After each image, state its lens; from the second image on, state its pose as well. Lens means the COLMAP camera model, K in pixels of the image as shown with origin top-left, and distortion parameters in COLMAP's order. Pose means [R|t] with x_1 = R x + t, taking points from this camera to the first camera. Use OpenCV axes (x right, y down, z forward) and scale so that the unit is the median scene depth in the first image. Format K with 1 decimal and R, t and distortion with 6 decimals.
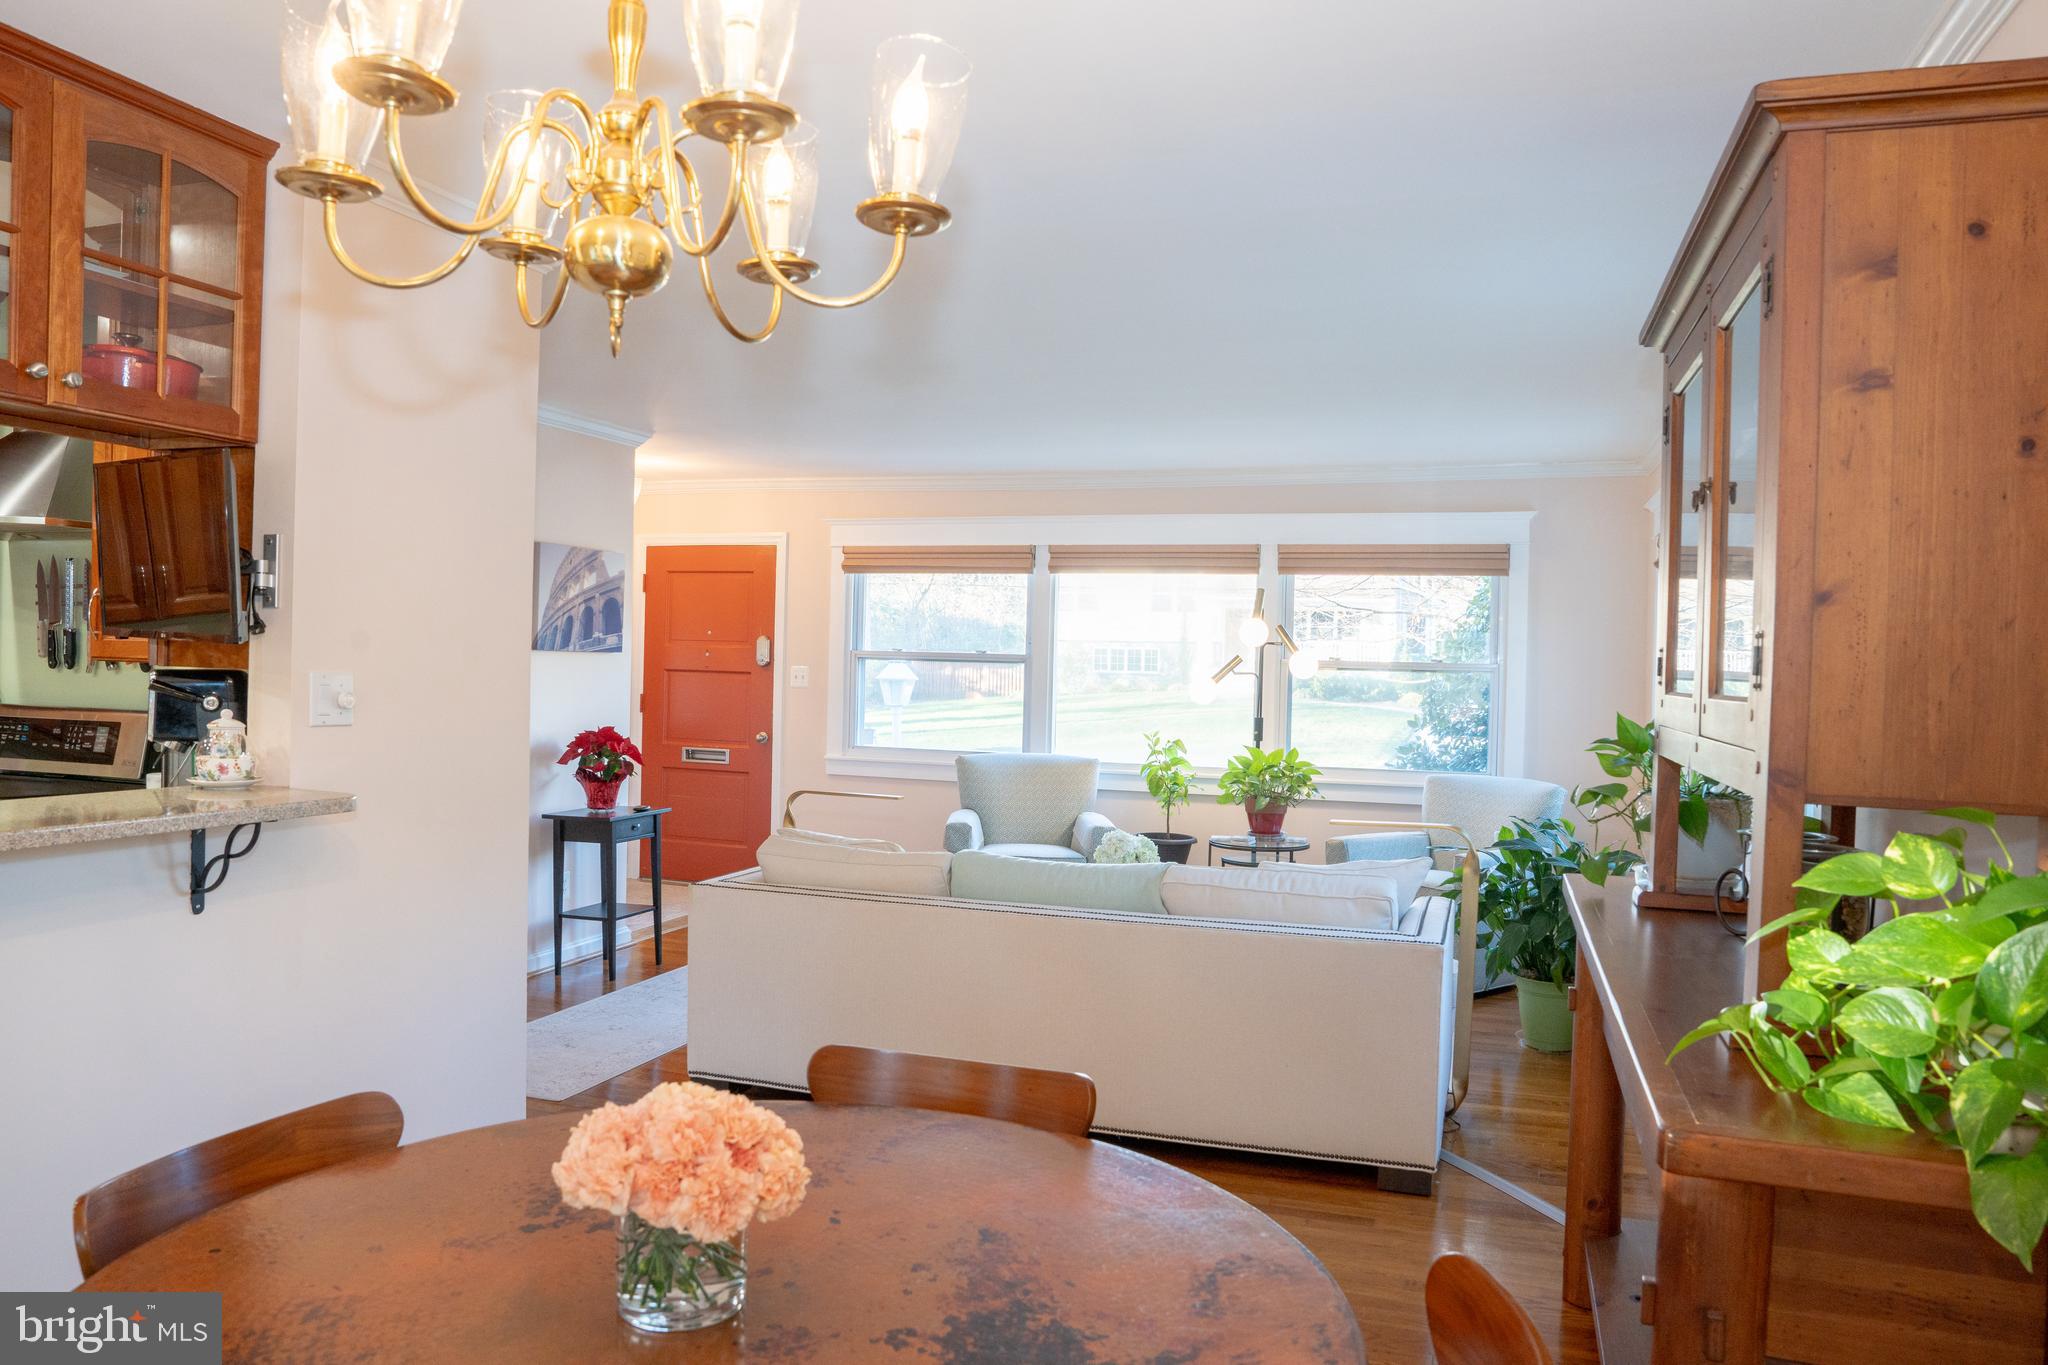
lens RADIAL K [[1398.5, 0, 1024.0], [0, 1398.5, 682.5], [0, 0, 1]] dist [-0.112338, 0.080748]
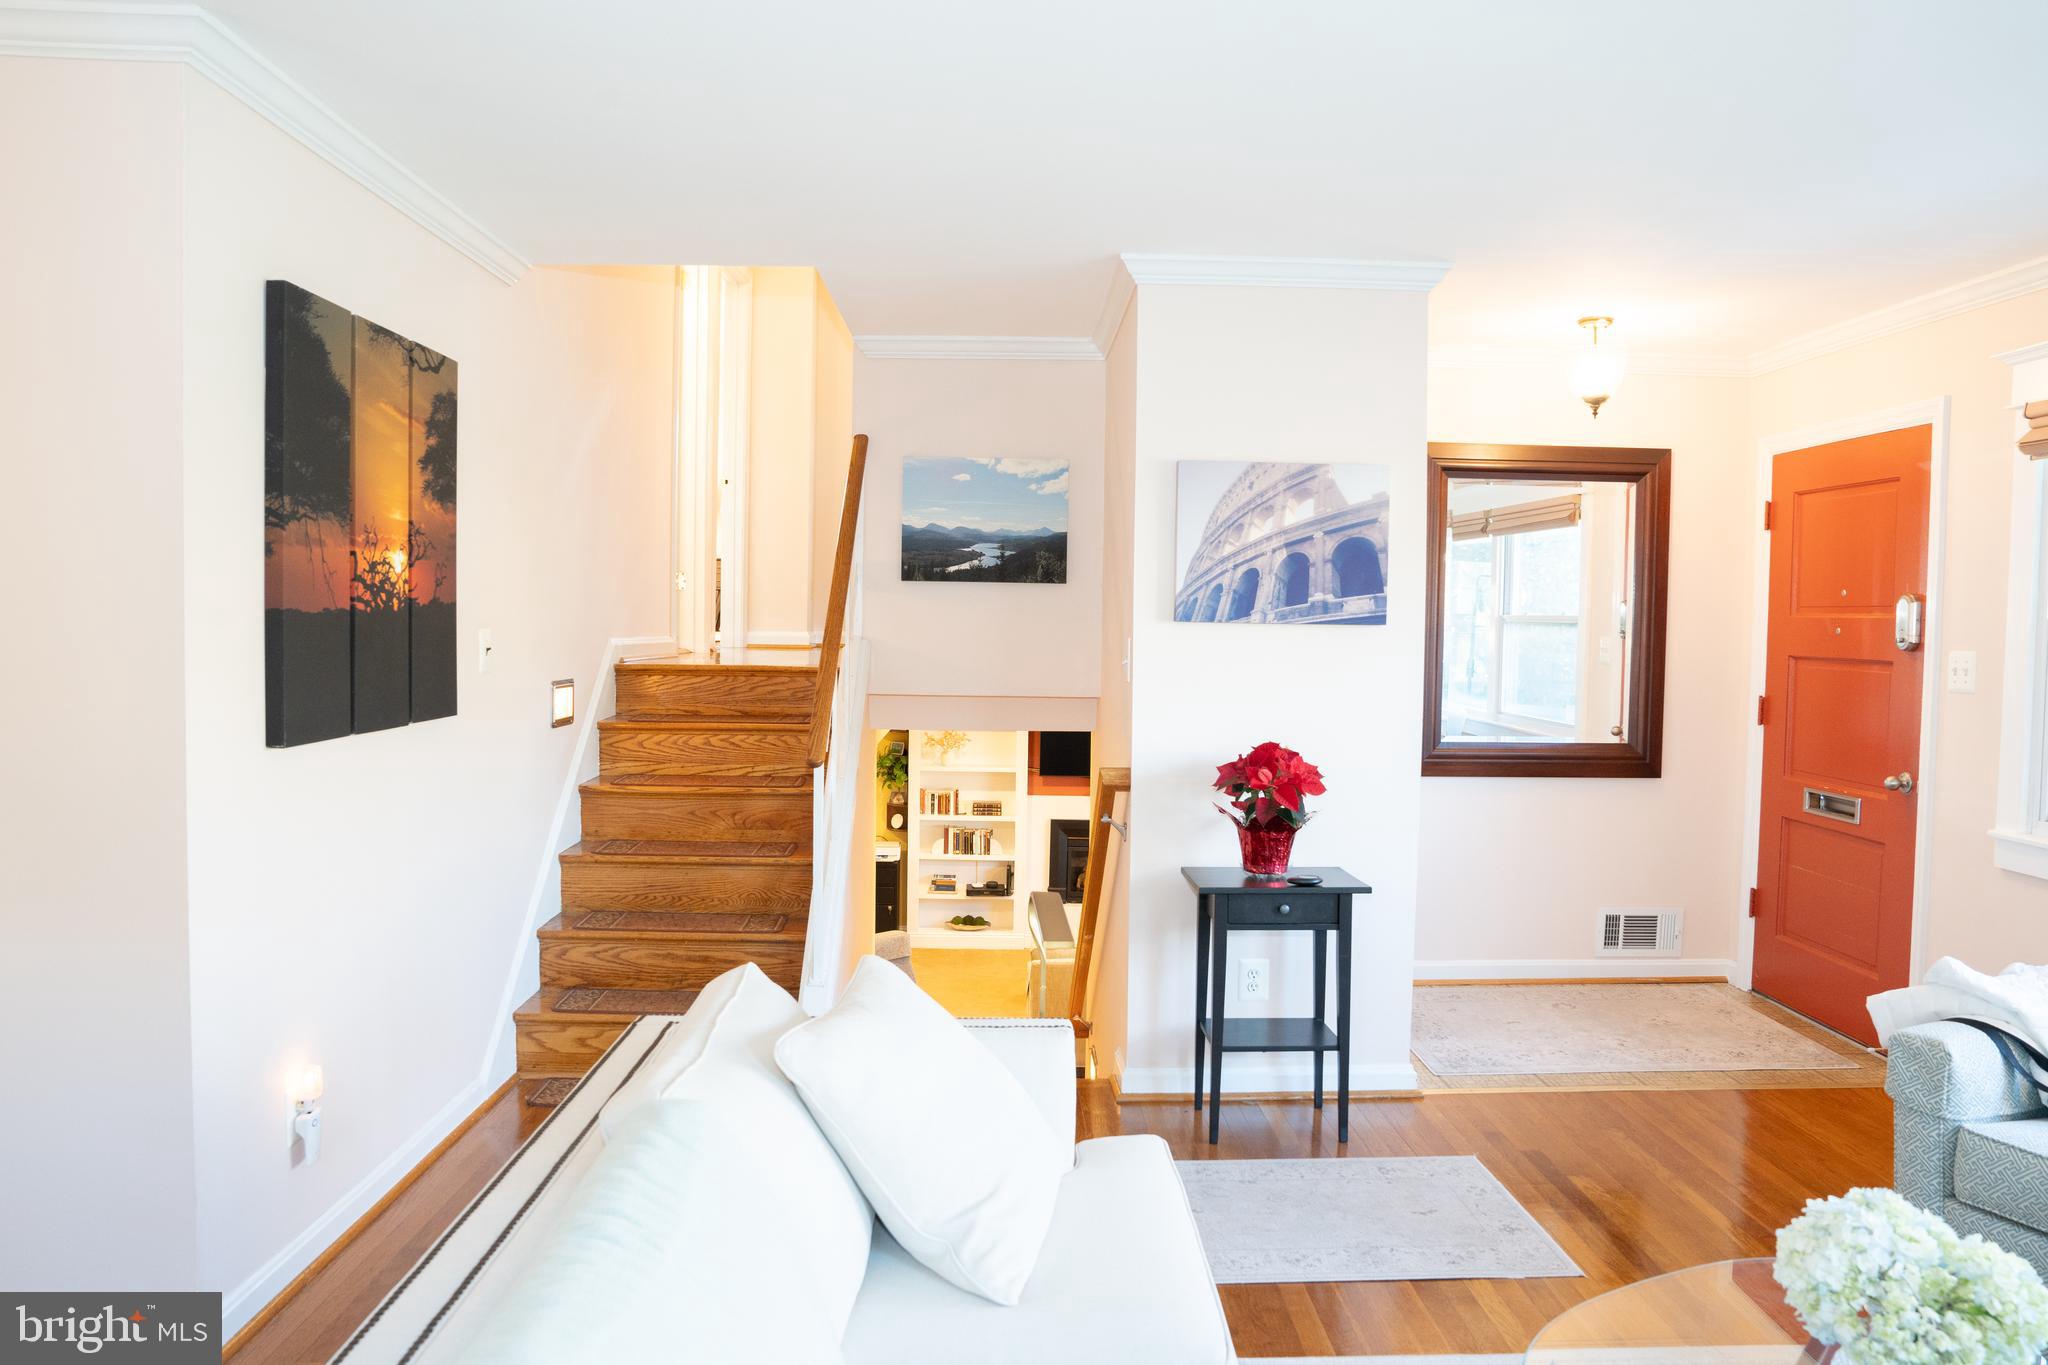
lens RADIAL K [[1398.5, 0, 1024.0], [0, 1398.5, 682.5], [0, 0, 1]] dist [-0.112338, 0.080748]
pose [[0.346478, 0.021542, -0.937811, 0.240910], [-0.014710, 0.999738, 0.017530, -0.004636], [0.937943, 0.007722, 0.346704, 0.651251]]
